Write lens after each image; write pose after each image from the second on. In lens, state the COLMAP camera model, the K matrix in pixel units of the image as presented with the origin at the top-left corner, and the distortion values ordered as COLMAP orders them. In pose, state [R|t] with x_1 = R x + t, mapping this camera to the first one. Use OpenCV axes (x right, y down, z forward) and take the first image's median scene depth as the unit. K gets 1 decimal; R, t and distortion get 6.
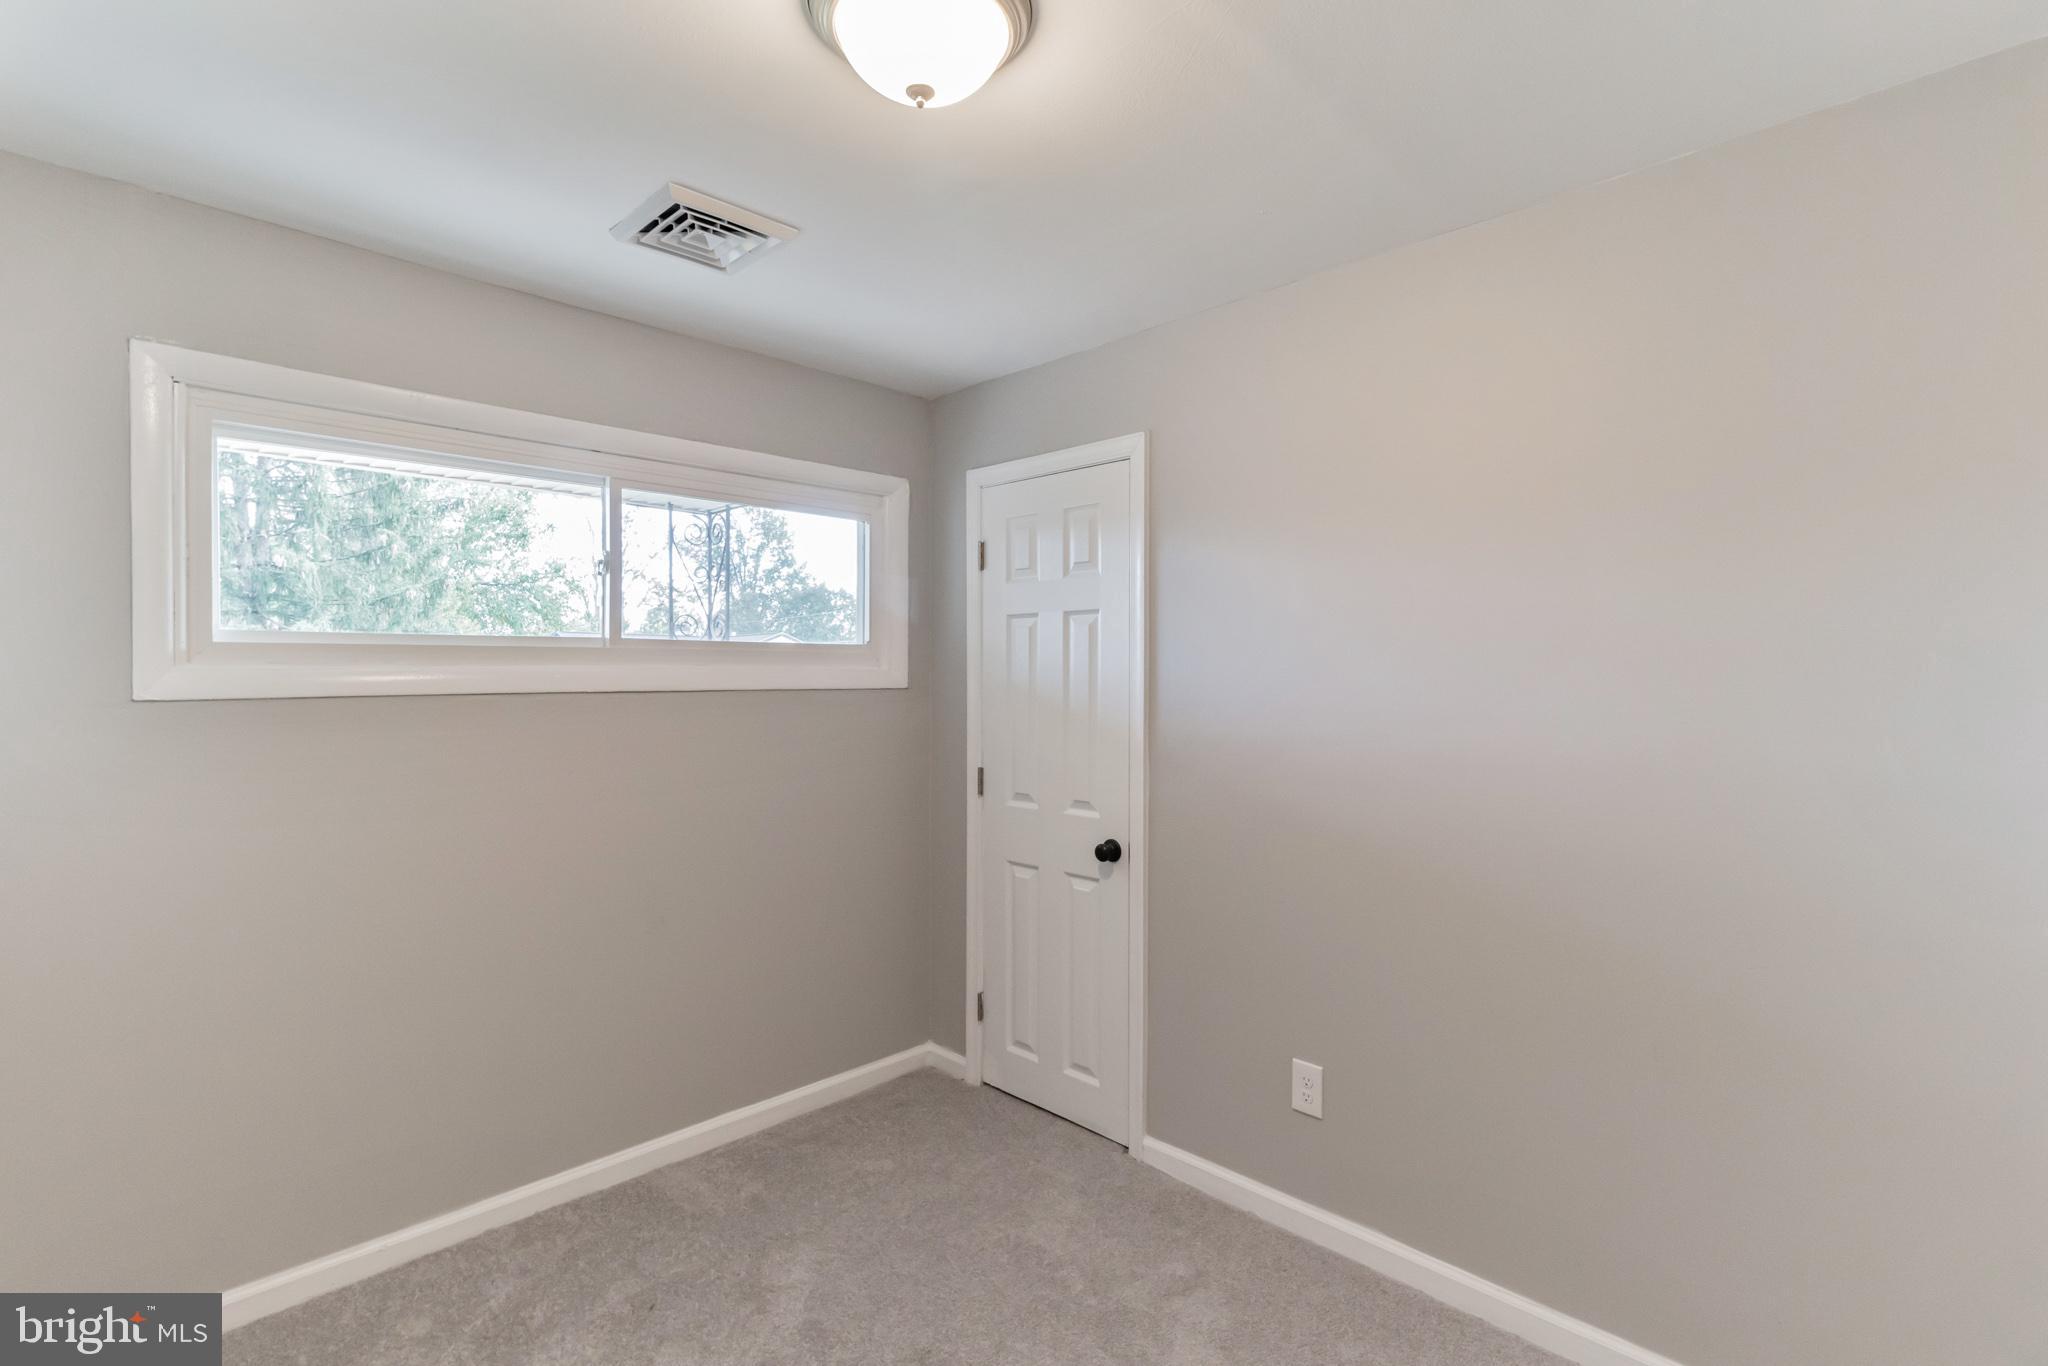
lens RADIAL K [[926.7, 0, 1018.6], [0, 926.7, 703.2], [0, 0, 1]] dist [-0.000094, 0.000398]
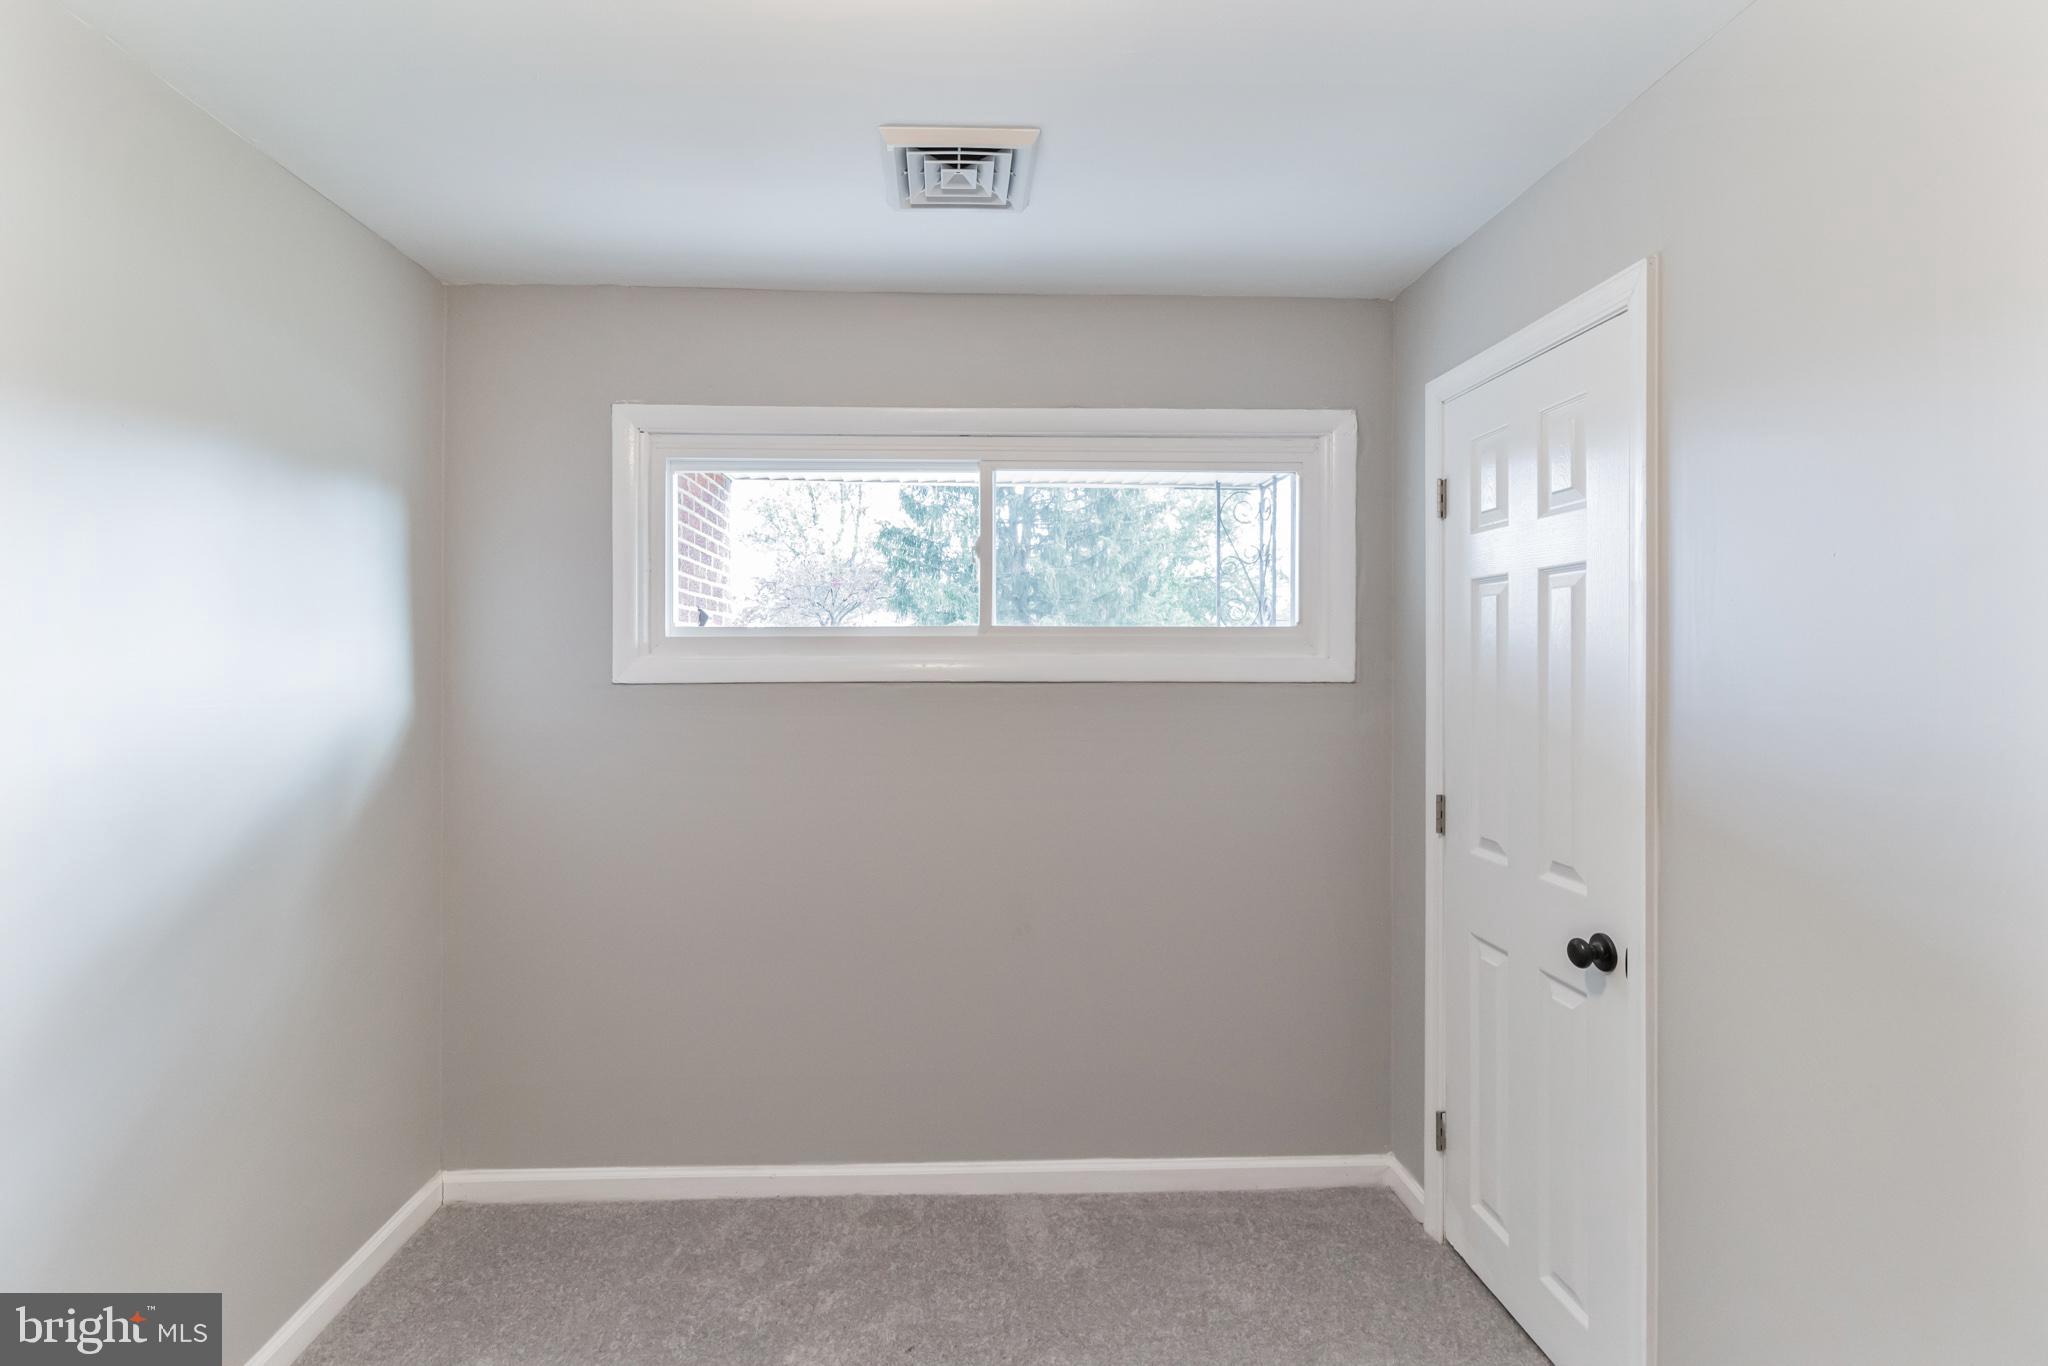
lens RADIAL K [[948.9, 0, 1020.6], [0, 948.9, 672.4], [0, 0, 1]] dist [0.002044, 0.000282]
pose [[0.739016, 0.010109, -0.673612, 0.210438], [-0.022515, 0.999699, -0.009698, -0.010454], [0.673312, 0.022333, 0.739021, 0.239373]]
